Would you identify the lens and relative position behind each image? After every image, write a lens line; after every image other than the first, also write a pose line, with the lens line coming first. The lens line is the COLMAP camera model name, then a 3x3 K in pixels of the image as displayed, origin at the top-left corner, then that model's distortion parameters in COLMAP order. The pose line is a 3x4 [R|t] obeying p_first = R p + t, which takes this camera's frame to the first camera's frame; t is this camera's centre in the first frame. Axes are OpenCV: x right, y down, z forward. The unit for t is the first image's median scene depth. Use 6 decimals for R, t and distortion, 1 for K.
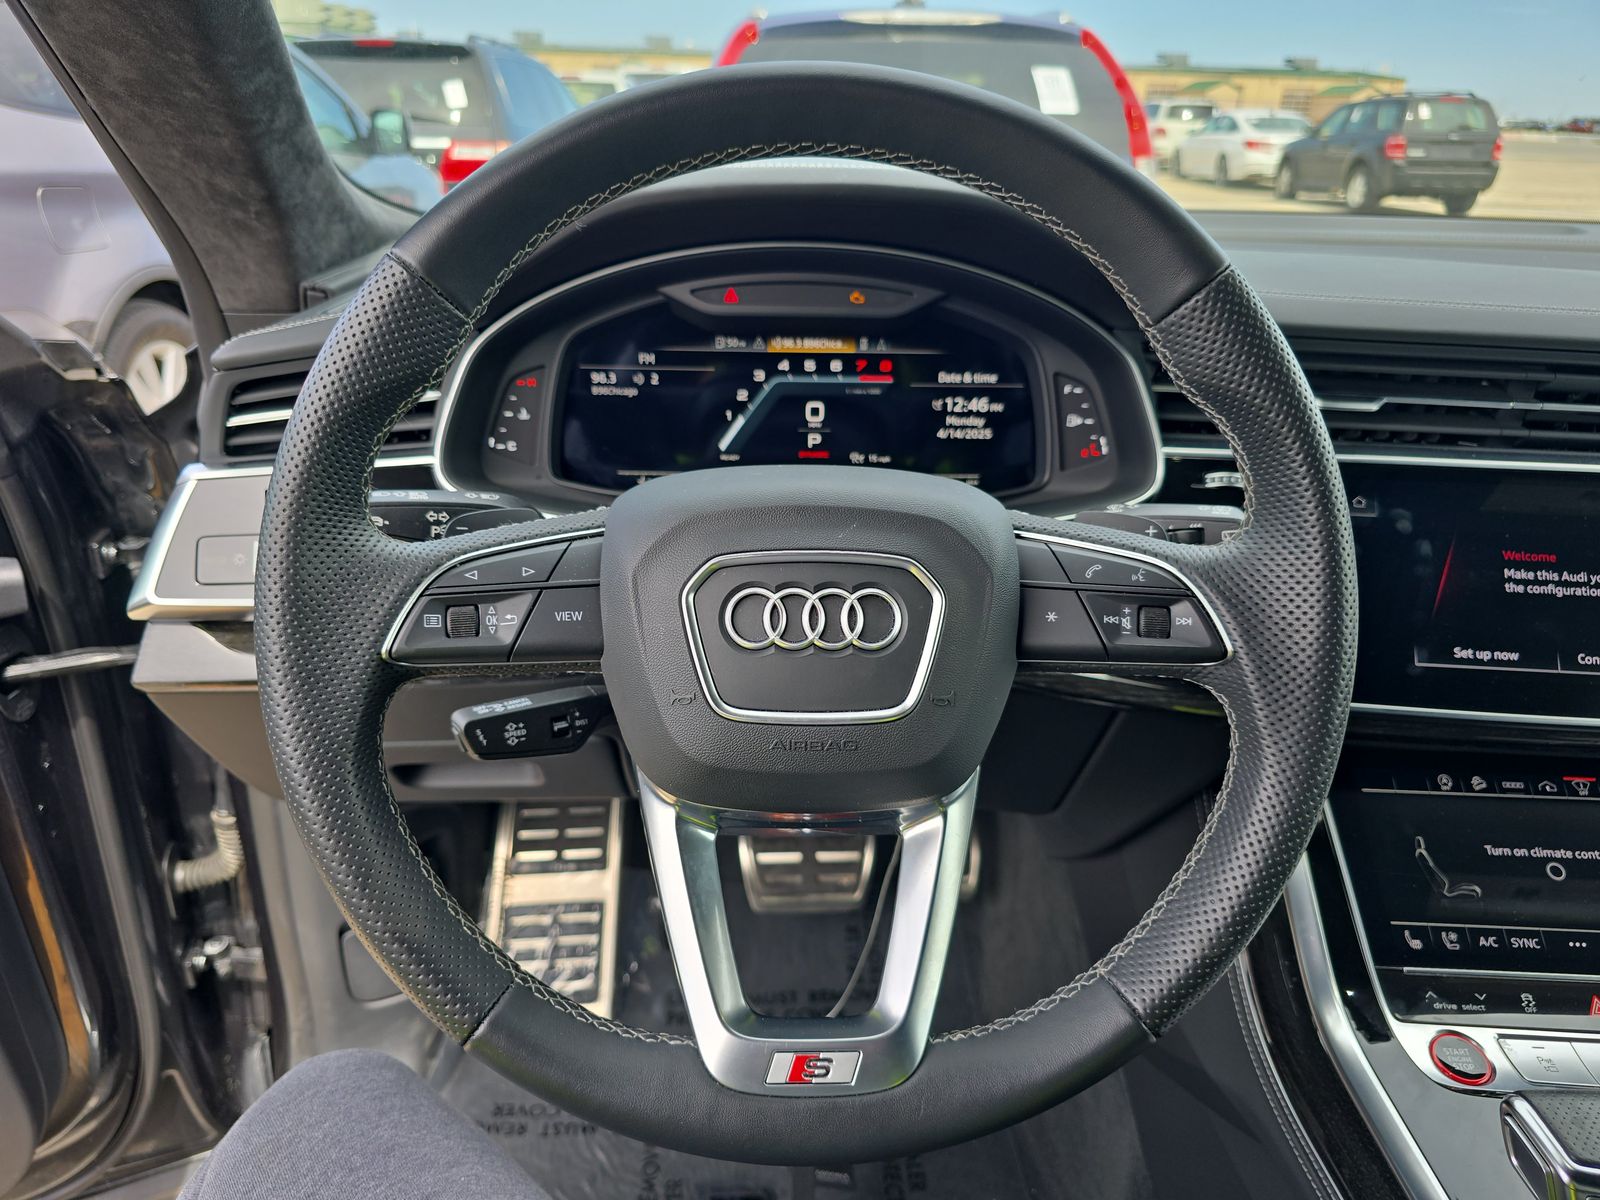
lens RADIAL K [[1096.7, 0, 800.0], [0, 1096.7, 600.0], [0, 0, 1]] dist [-0.003965, -0.000979]
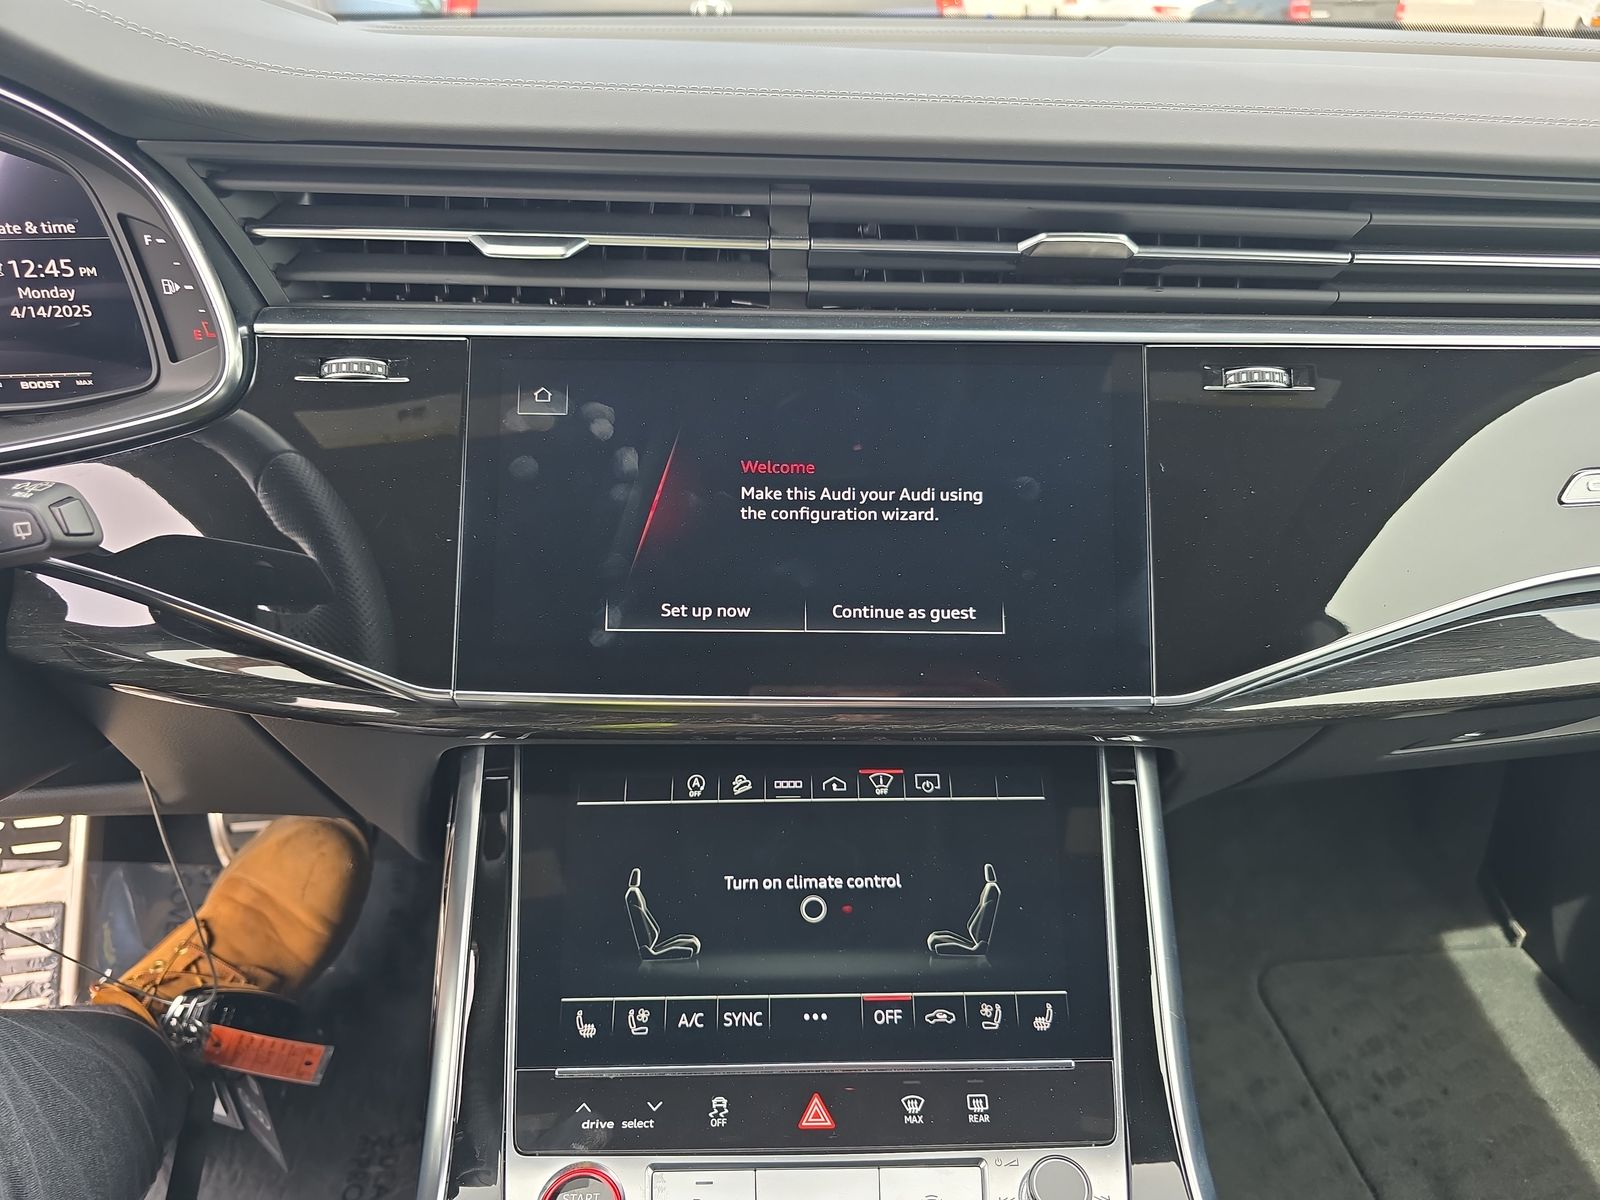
lens RADIAL K [[1074.2, 0, 800.0], [0, 1074.2, 600.0], [0, 0, 1]] dist [0.051304, -0.053782]
pose [[0.997728, -0.044769, 0.050340, 0.627621], [0.039798, 0.994610, 0.095749, -0.019992], [-0.054356, -0.093528, 0.994132, 0.304363]]
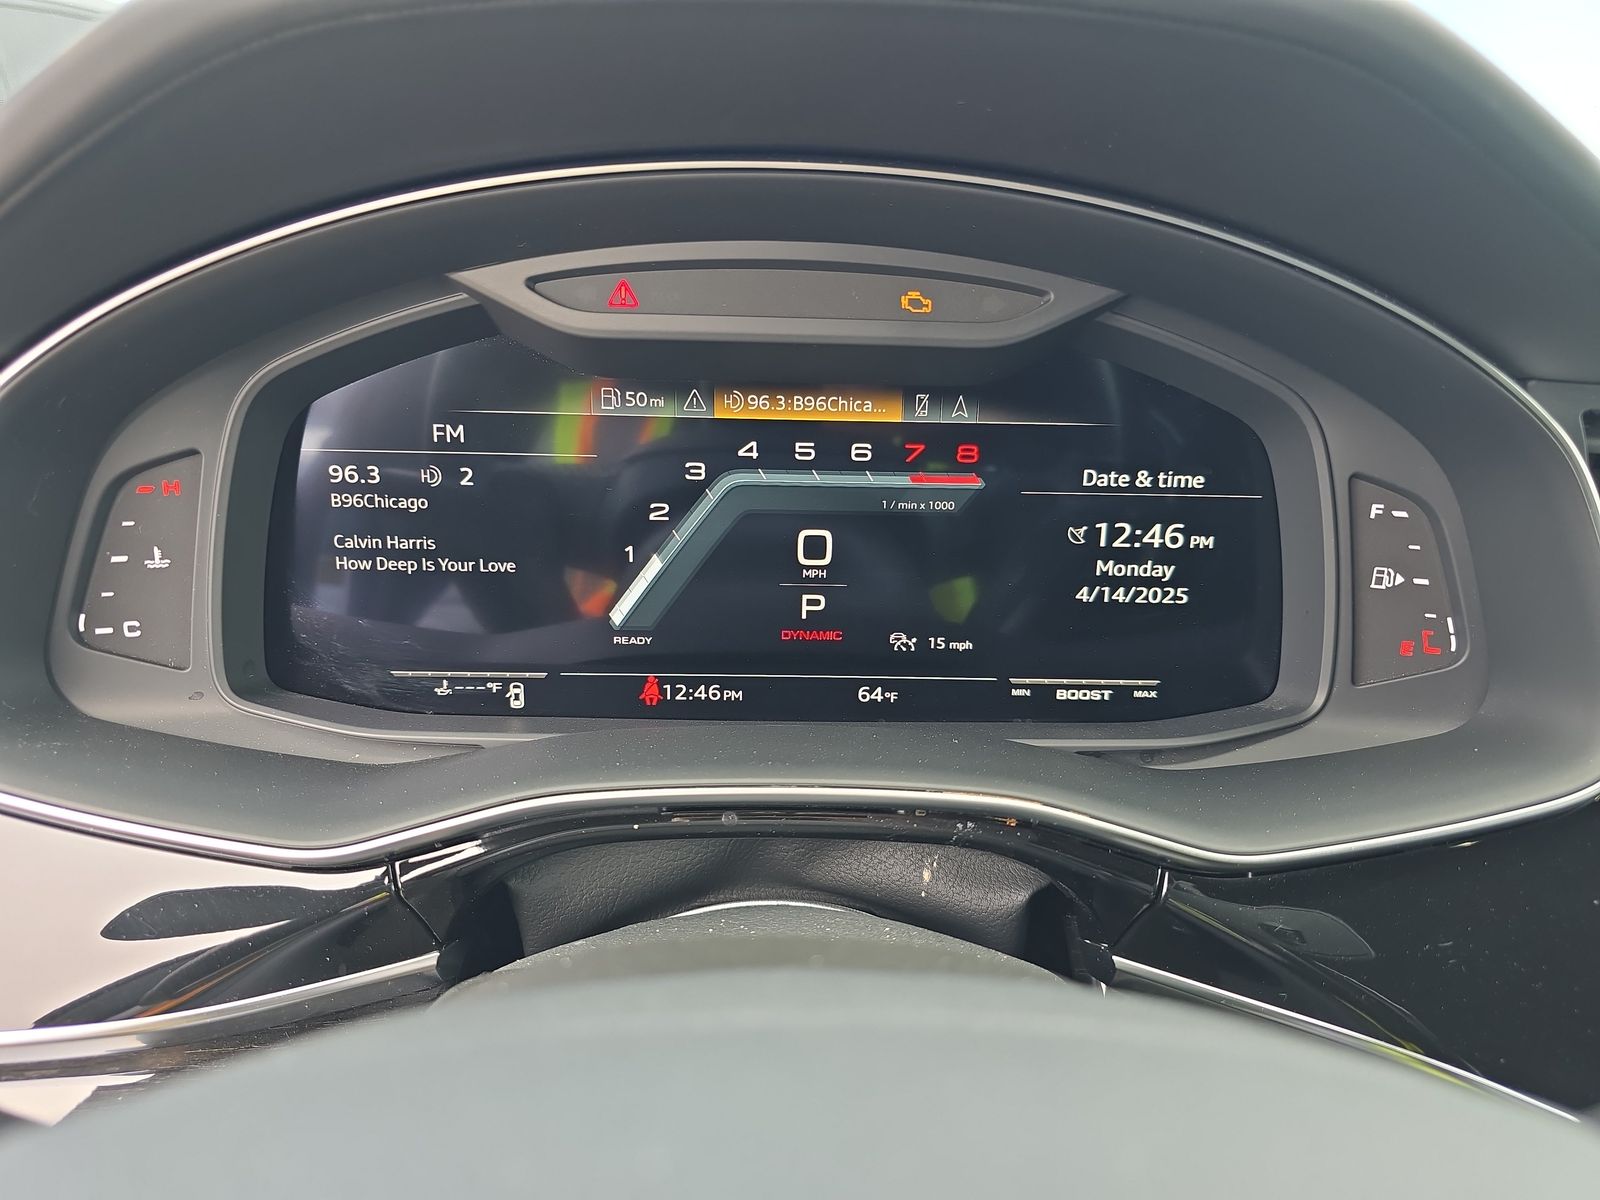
lens RADIAL K [[1125.7, 0, 800.0], [0, 1125.7, 600.0], [0, 0, 1]] dist [-0.006847, -0.002229]
pose [[0.999906, 0.006962, 0.011820, 0.001844], [-0.006524, 0.999305, -0.036709, -0.142518], [-0.012067, 0.036628, 0.999256, 0.565131]]
